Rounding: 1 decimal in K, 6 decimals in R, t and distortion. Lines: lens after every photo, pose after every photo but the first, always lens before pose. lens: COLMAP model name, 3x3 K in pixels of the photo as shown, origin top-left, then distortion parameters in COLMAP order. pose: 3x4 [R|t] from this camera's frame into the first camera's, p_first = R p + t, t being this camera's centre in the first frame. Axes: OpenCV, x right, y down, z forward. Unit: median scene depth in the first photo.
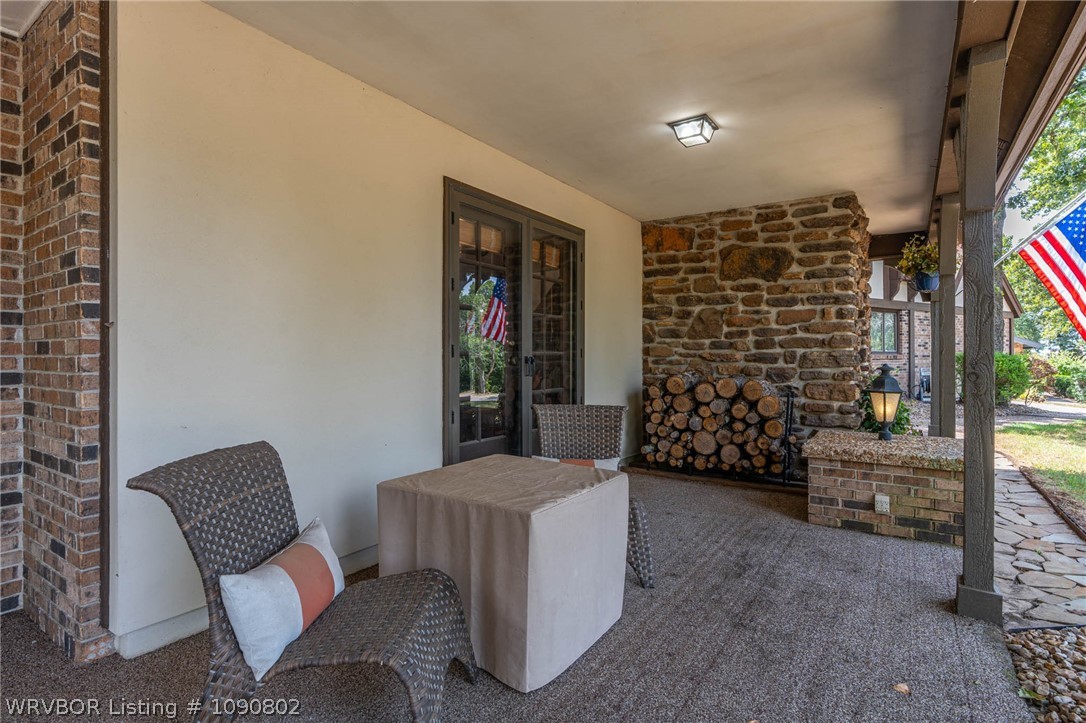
lens RADIAL K [[539.6, 0, 543.0], [0, 539.6, 361.5], [0, 0, 1]] dist [-0.004295, -0.000803]
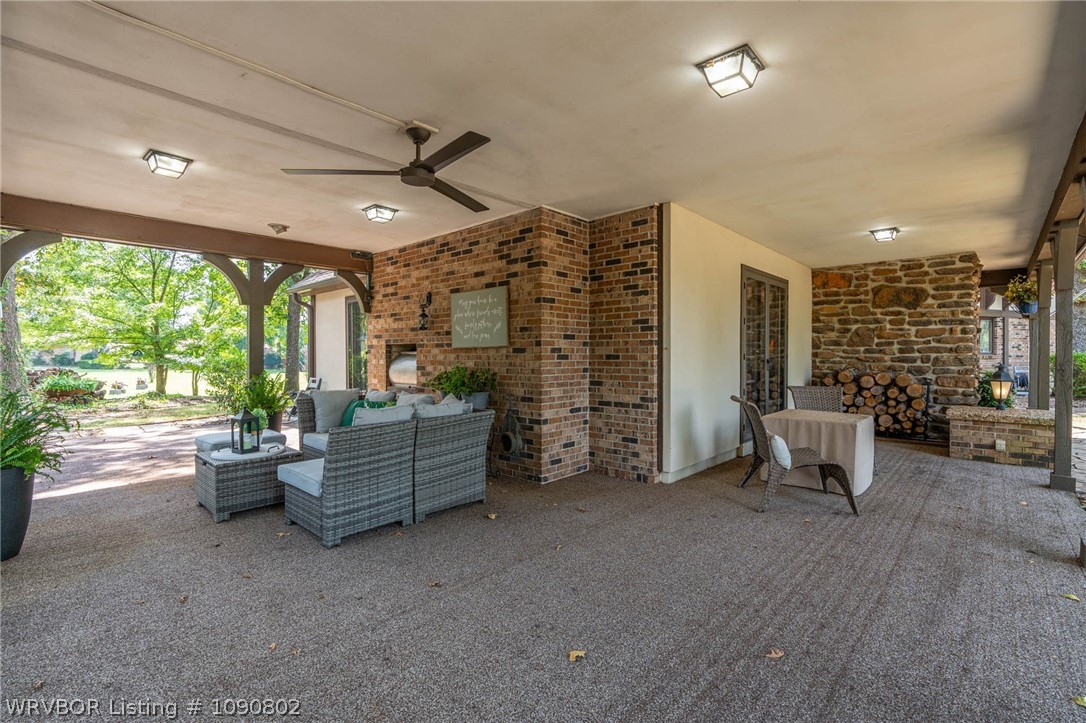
lens RADIAL K [[490.4, 0, 543.4], [0, 490.4, 363.4], [0, 0, 1]] dist [0.000075, 0.000618]
pose [[0.989554, 0.002561, -0.144142, -0.418768], [-0.001290, 0.999960, 0.008907, -0.006959], [0.144159, -0.008628, 0.989517, -0.539326]]
